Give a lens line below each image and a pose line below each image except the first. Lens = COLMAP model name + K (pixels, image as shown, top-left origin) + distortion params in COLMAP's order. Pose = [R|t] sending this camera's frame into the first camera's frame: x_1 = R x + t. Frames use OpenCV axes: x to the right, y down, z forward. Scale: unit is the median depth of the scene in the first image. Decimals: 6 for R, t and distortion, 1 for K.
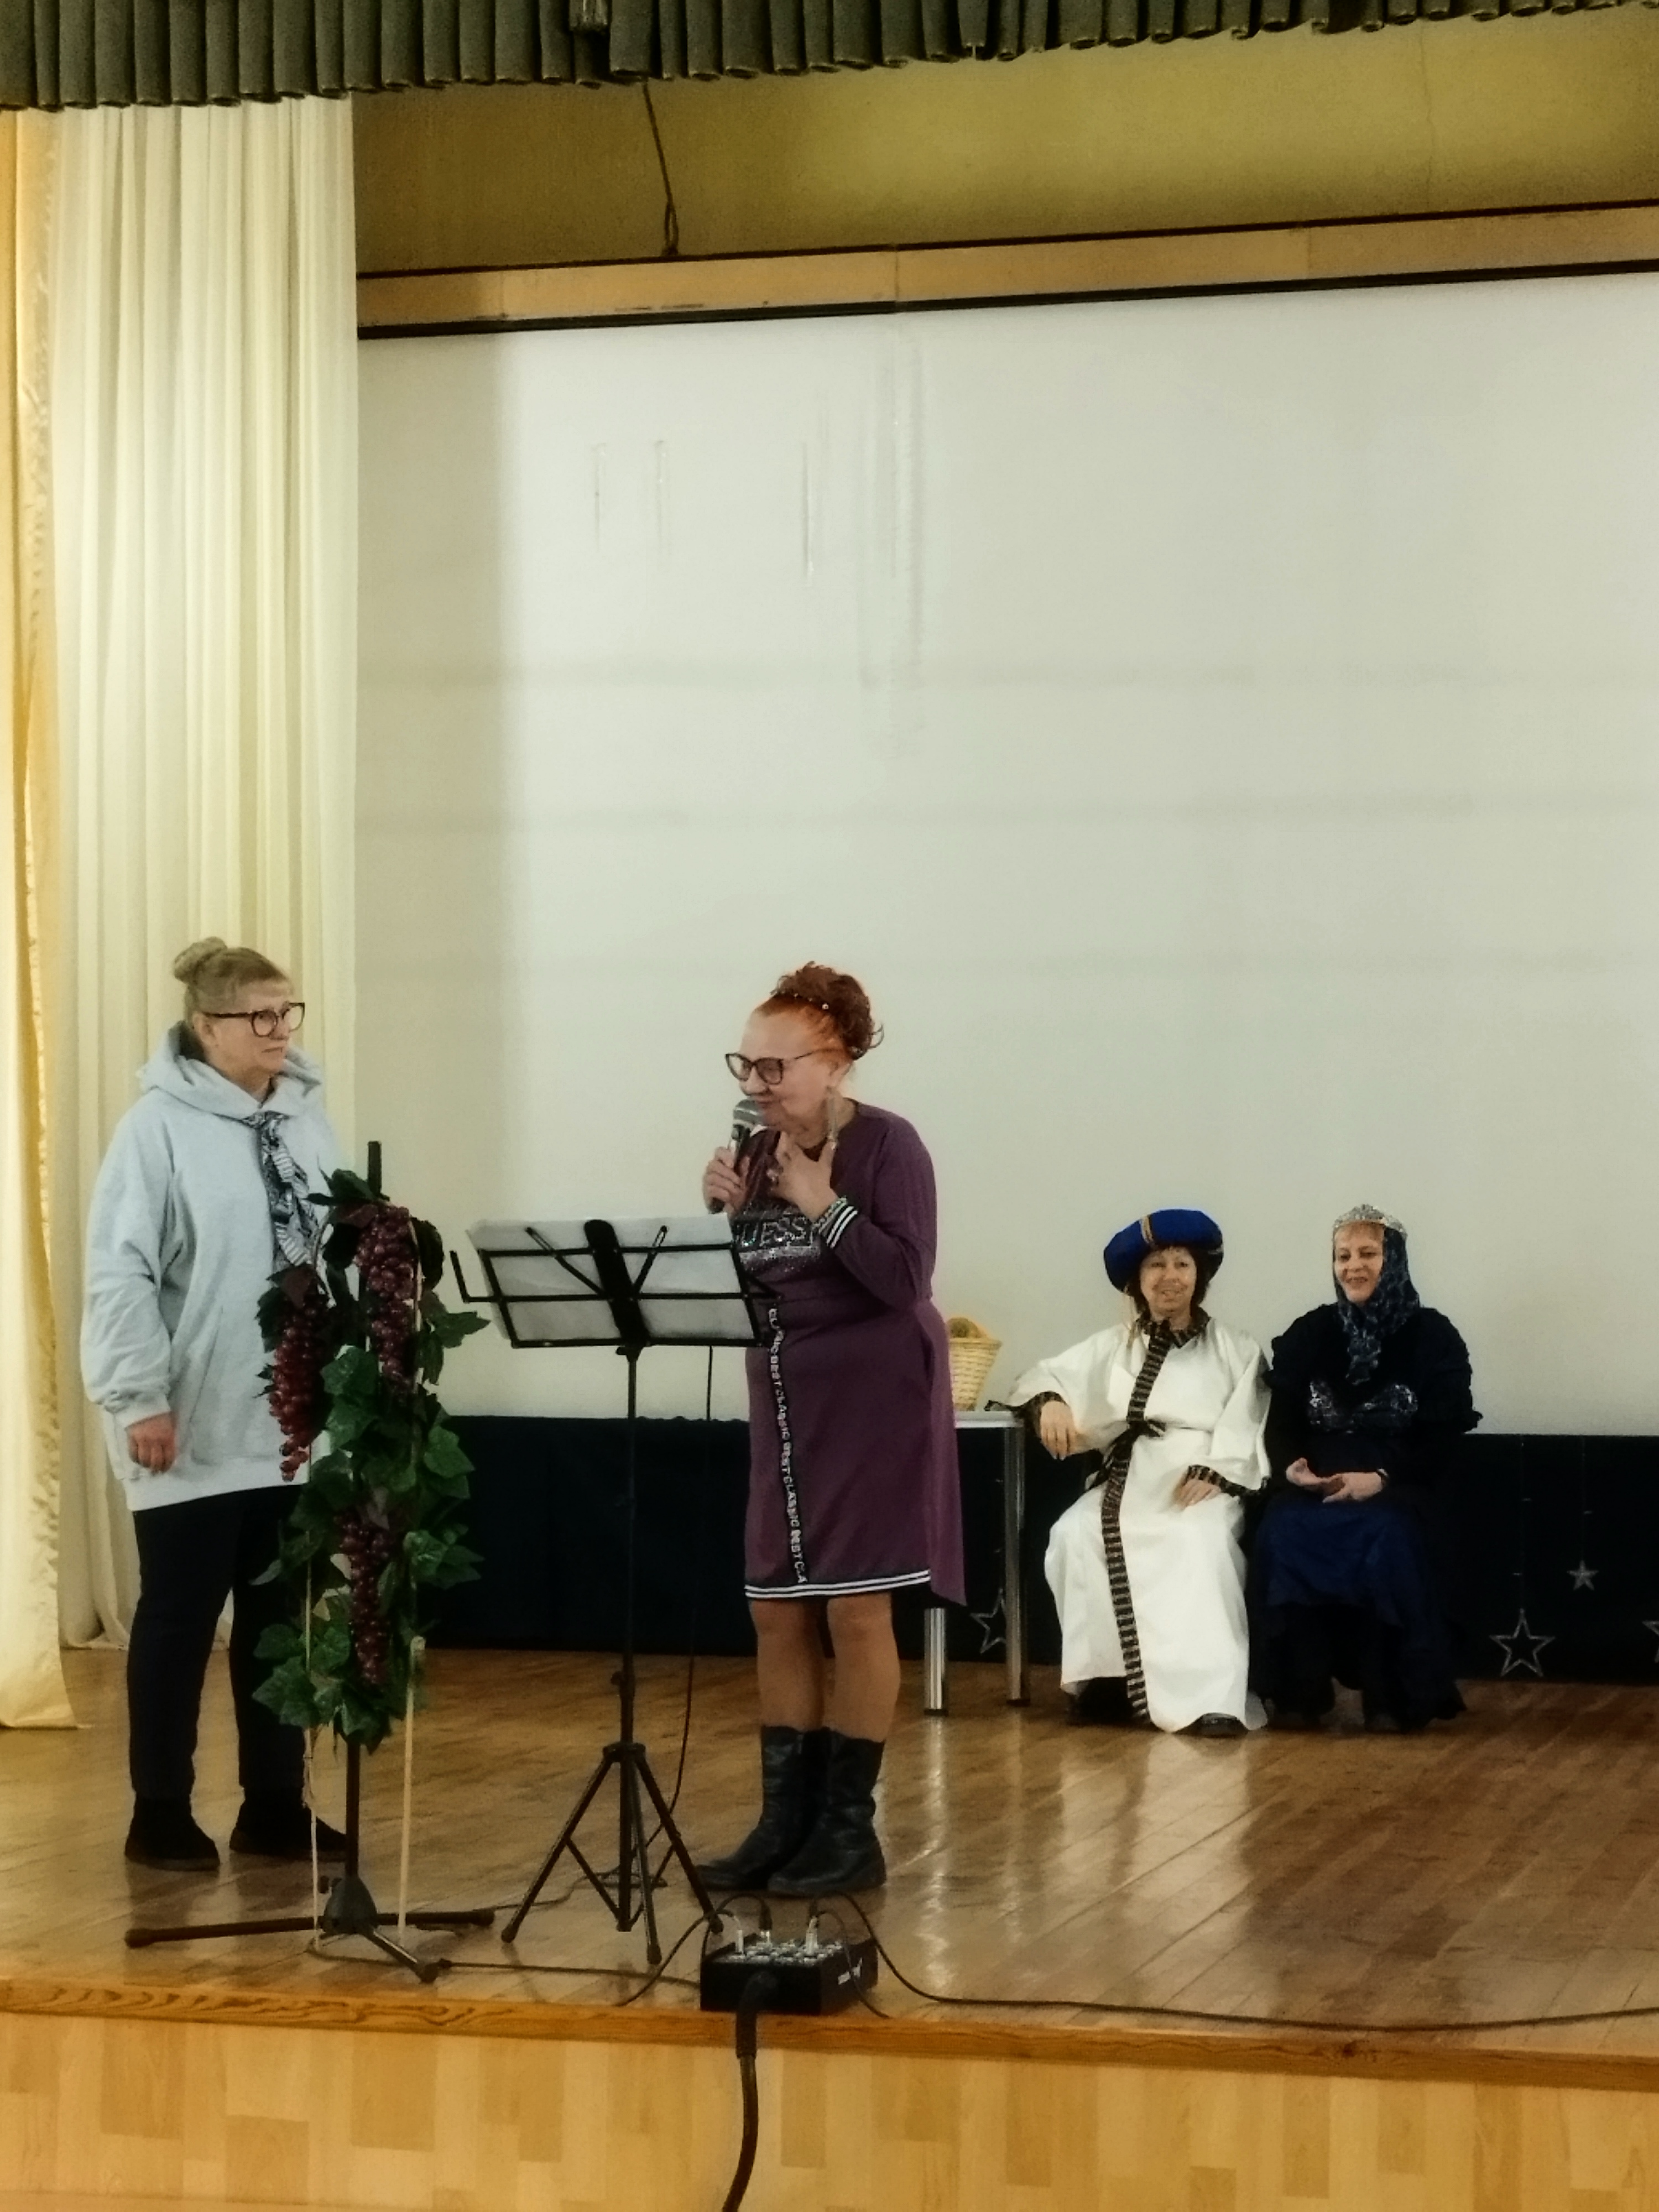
lens RADIAL K [[4068.1, 0, 825.1], [0, 4068.1, 1113.4], [0, 0, 1]] dist [0.009453, 0.050531]
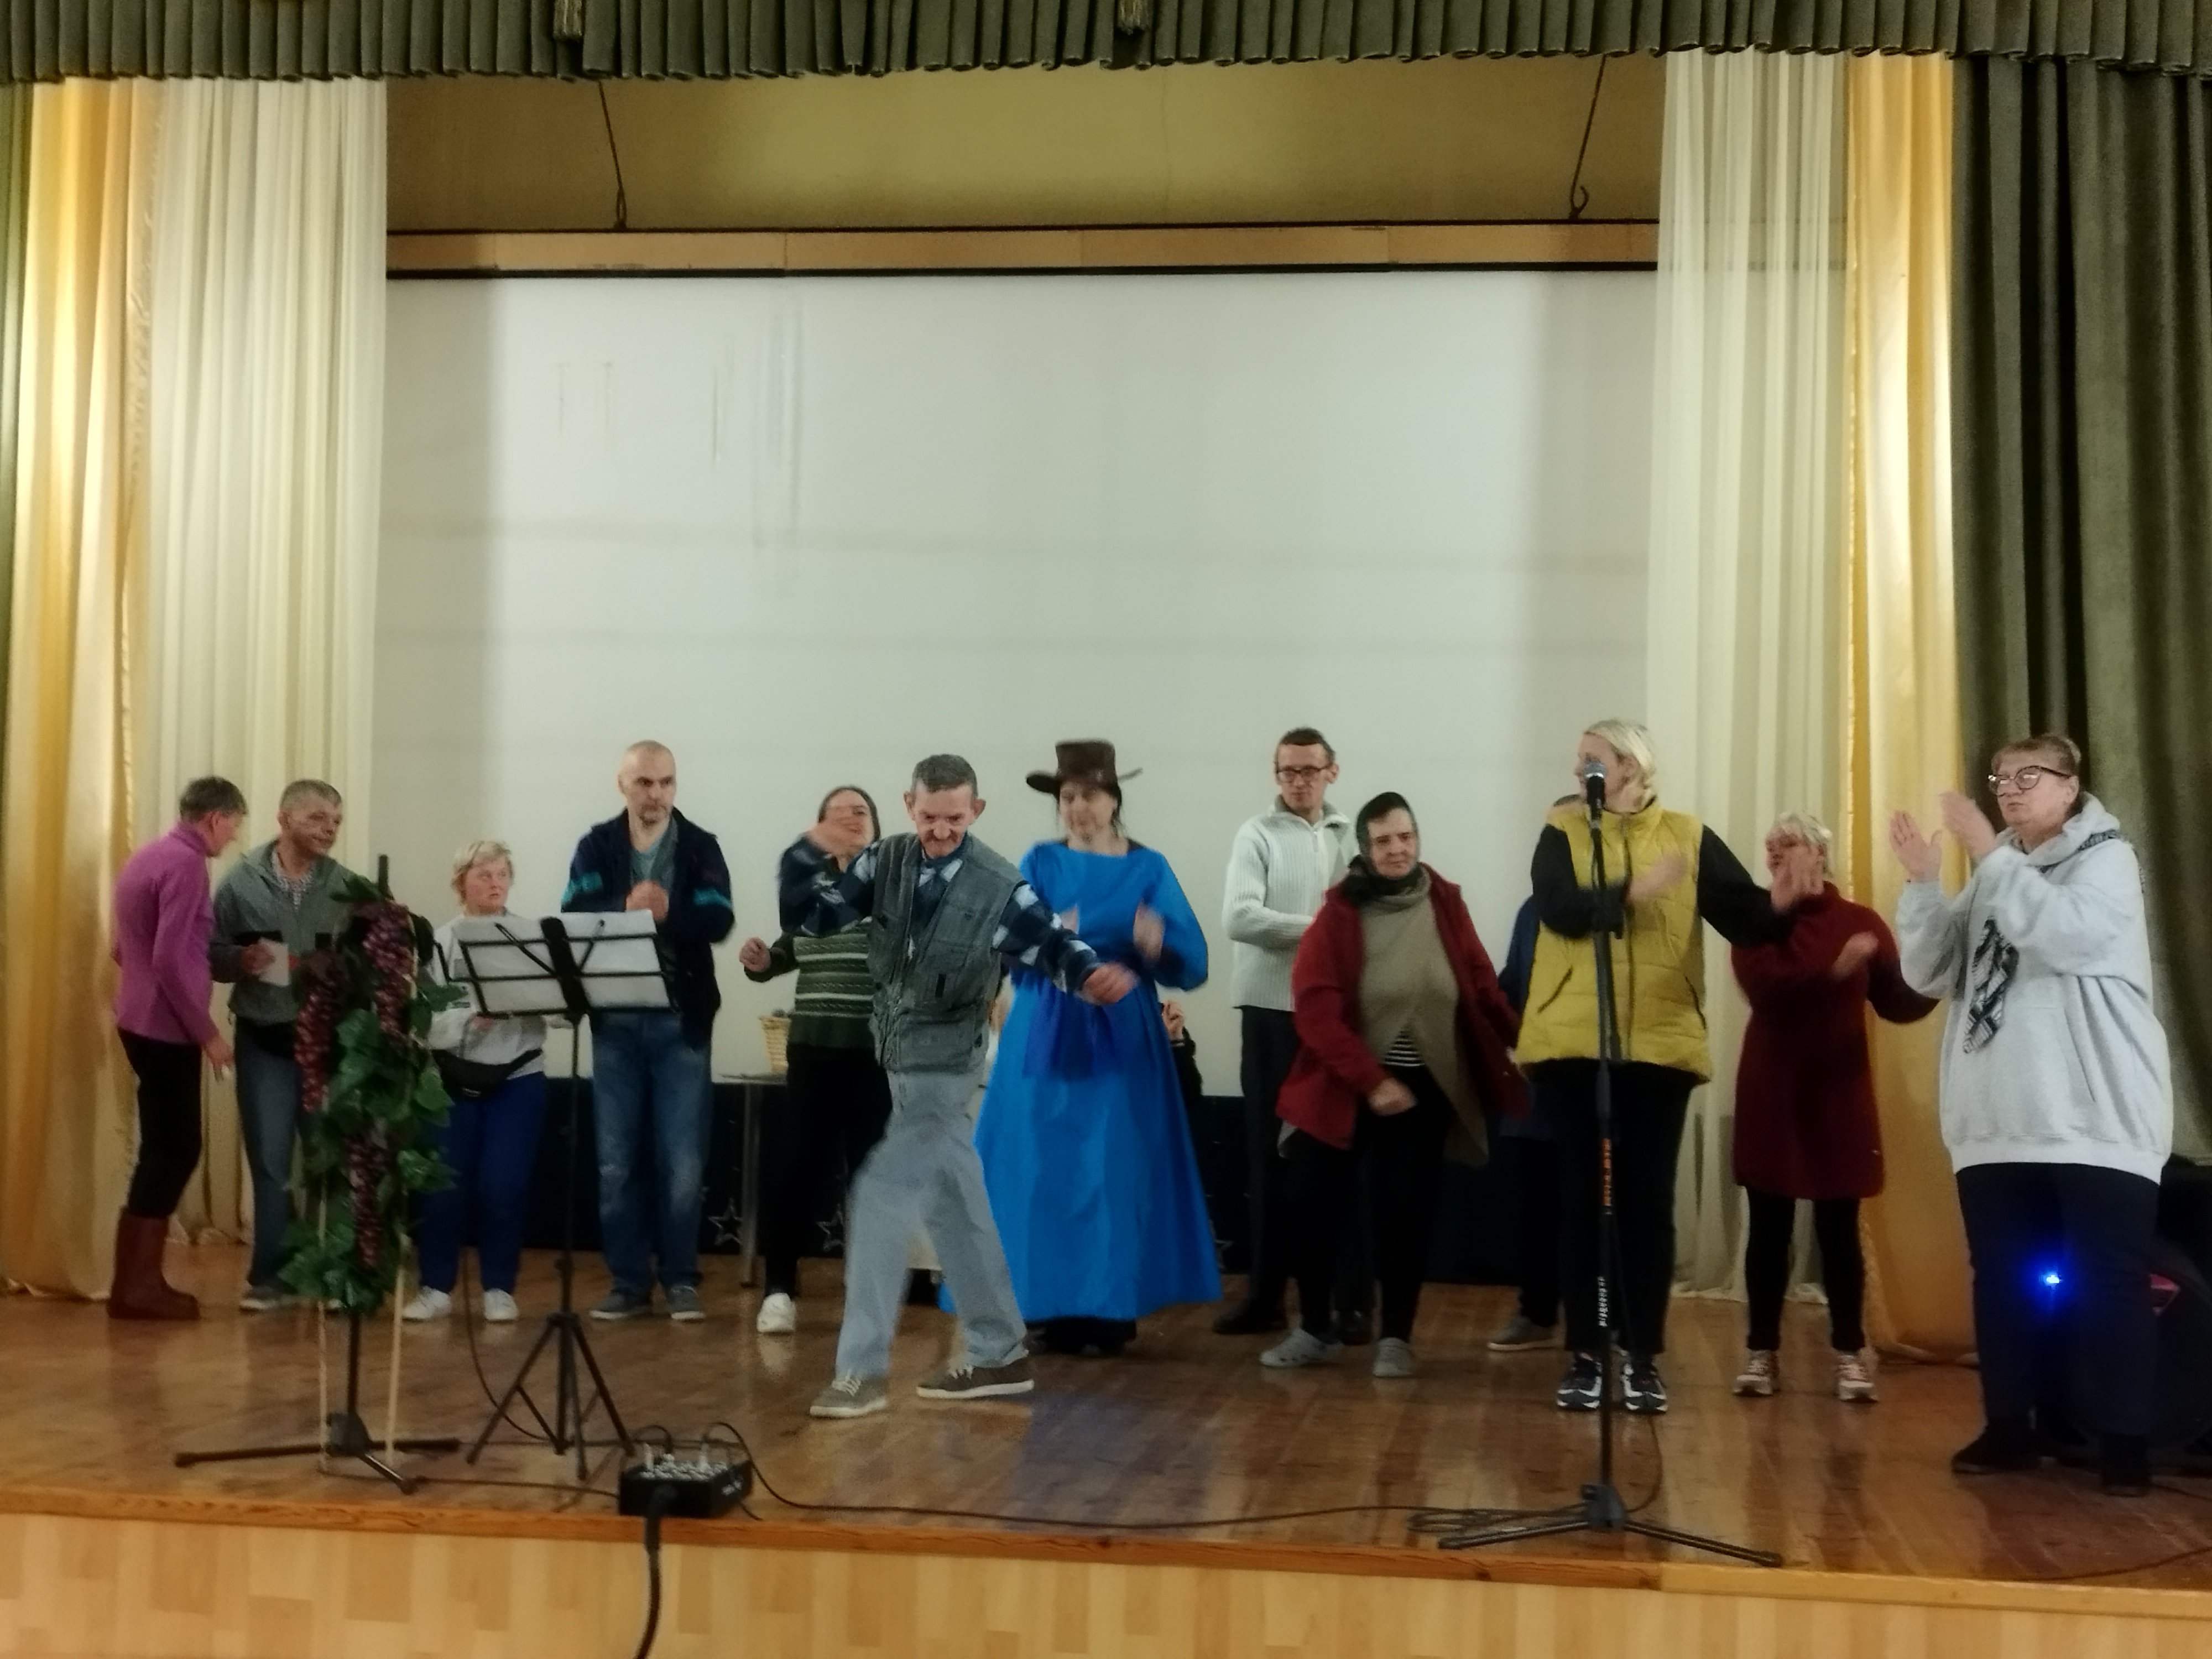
lens RADIAL K [[2891.5, 0, 1050.4], [0, 2891.5, 816.8], [0, 0, 1]] dist [-0.006374, -0.051472]
pose [[0.992986, 0.023763, 0.115816, -0.004725], [-0.021565, 0.999563, -0.020197, 0.008746], [-0.116246, 0.017558, 0.993065, 0.043494]]
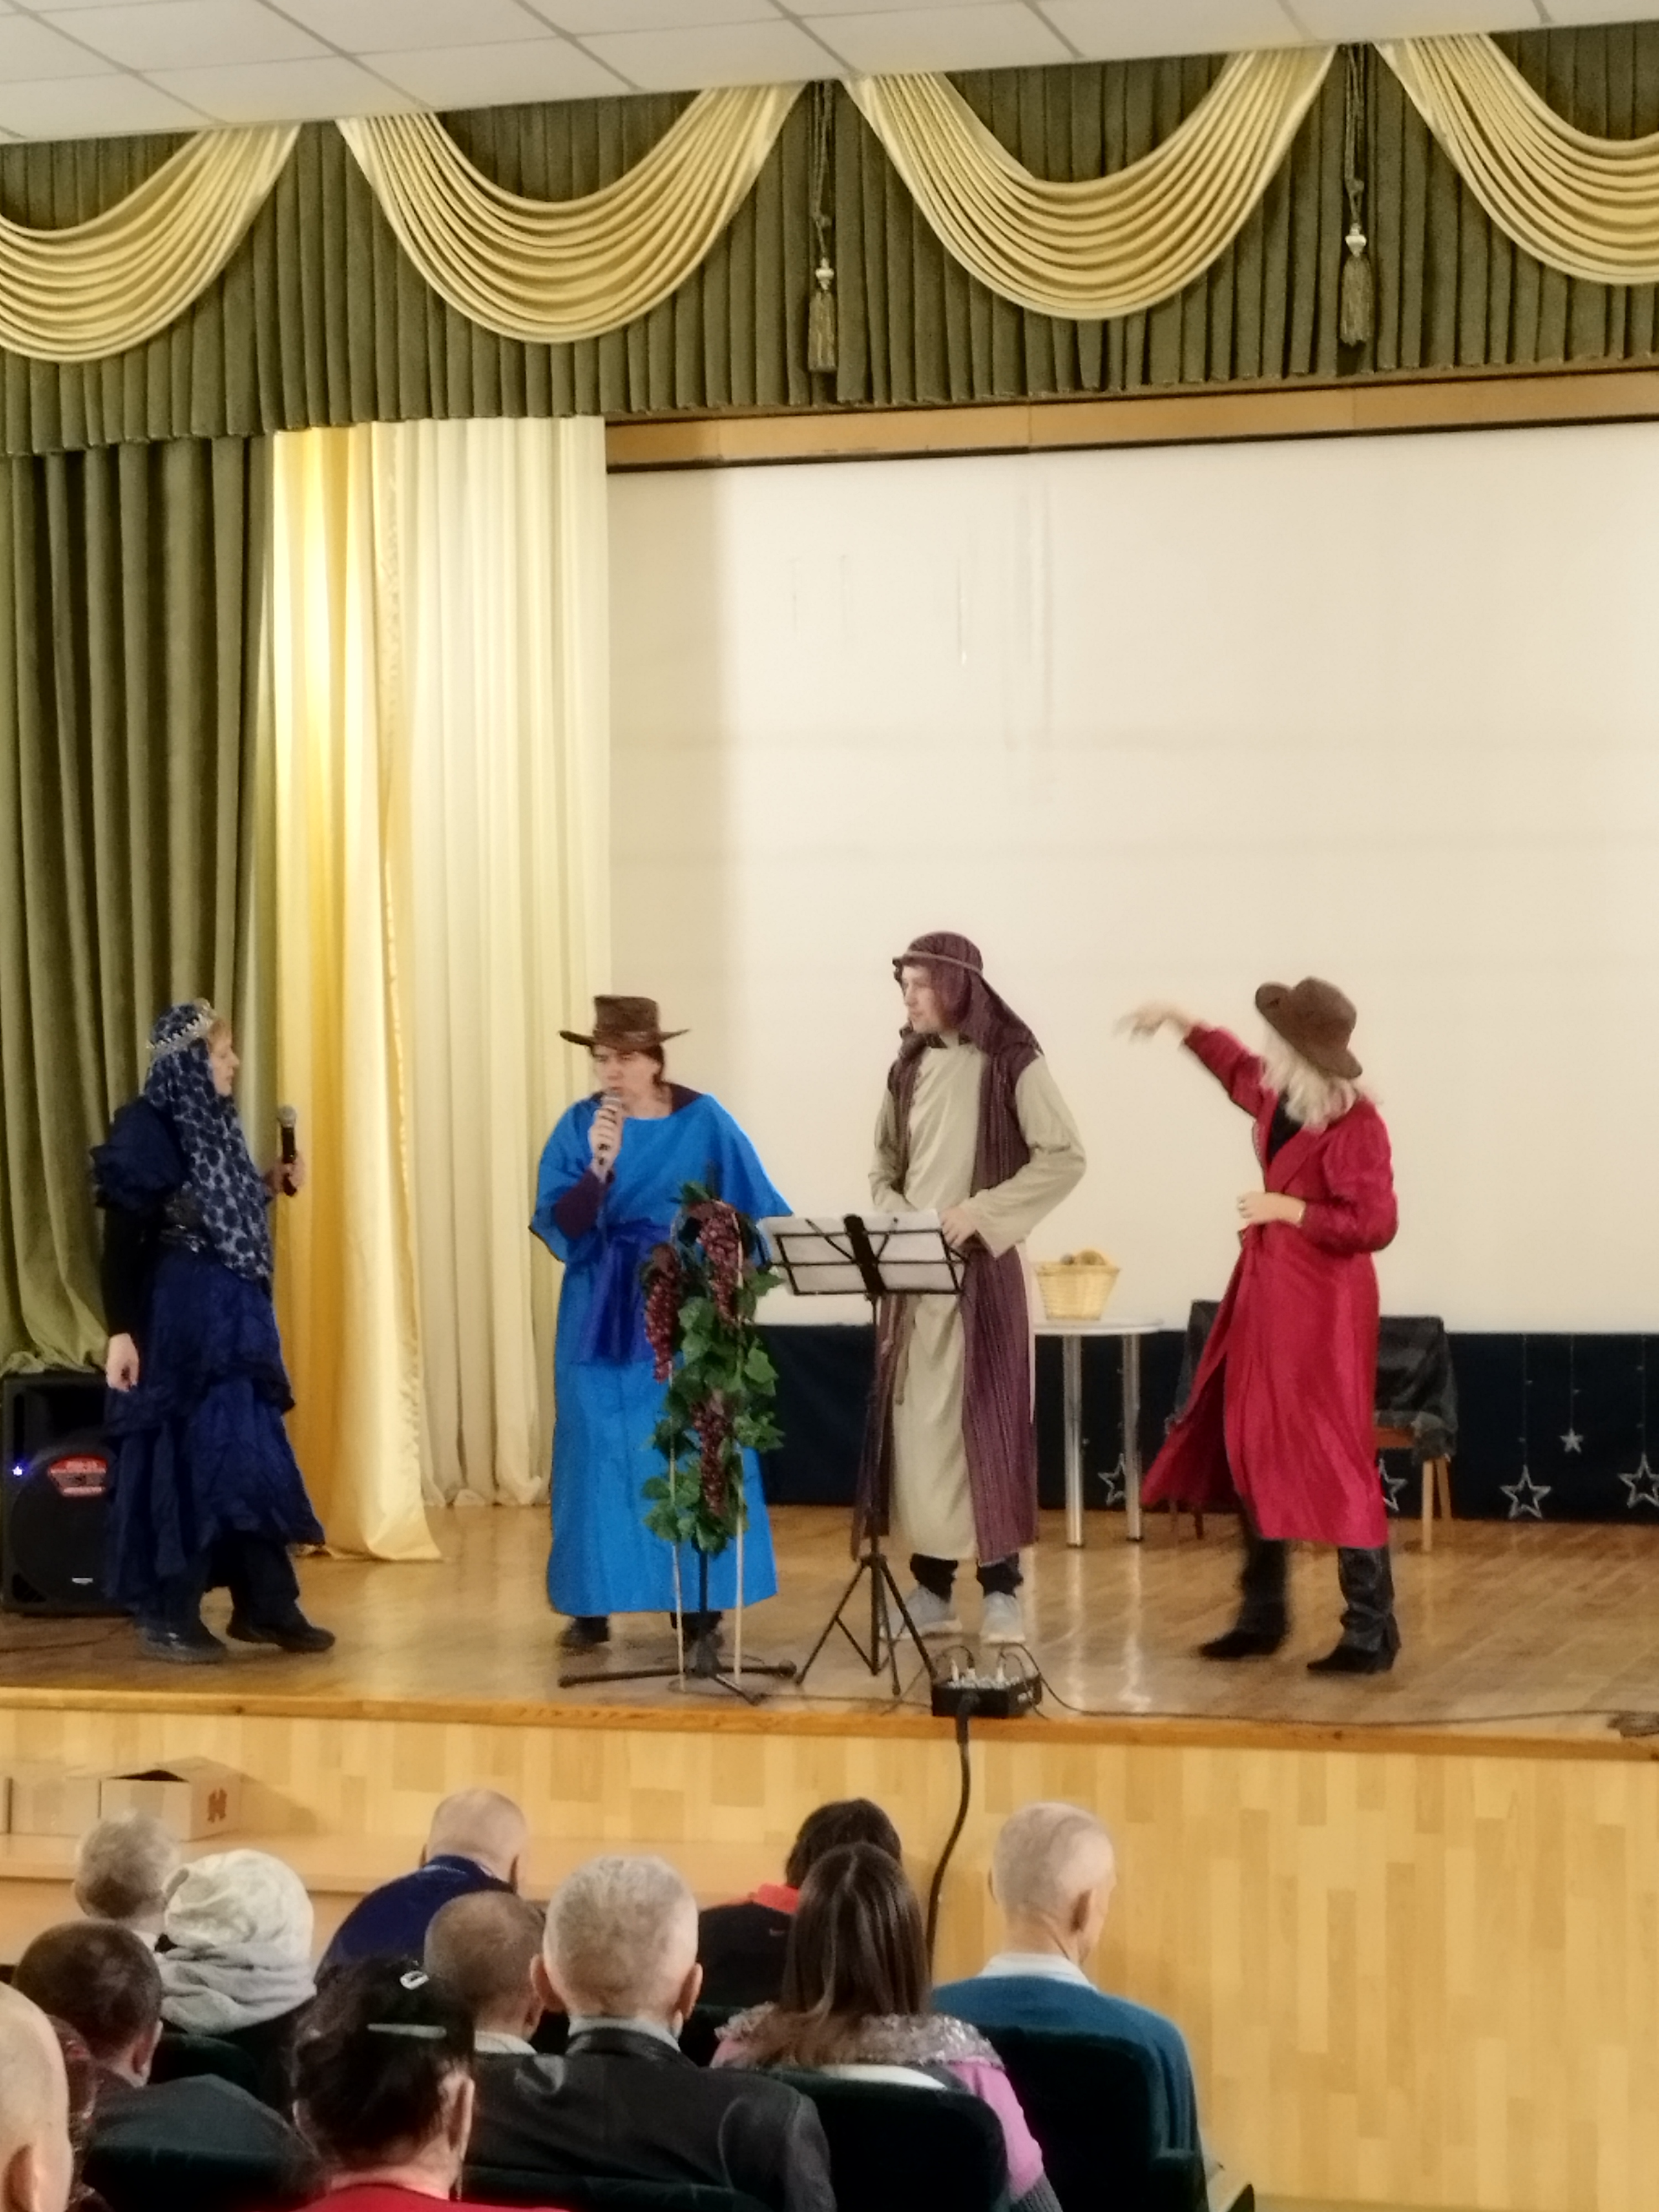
lens RADIAL K [[3860.8, 0, 829.5], [0, 3860.8, 1106.0], [0, 0, 1]] dist [0.060130, -0.067318]
pose [[0.999430, -0.010588, -0.032056, -0.017668], [0.011391, 0.999624, 0.024955, -0.050250], [0.031779, -0.025305, 0.999175, -0.450052]]
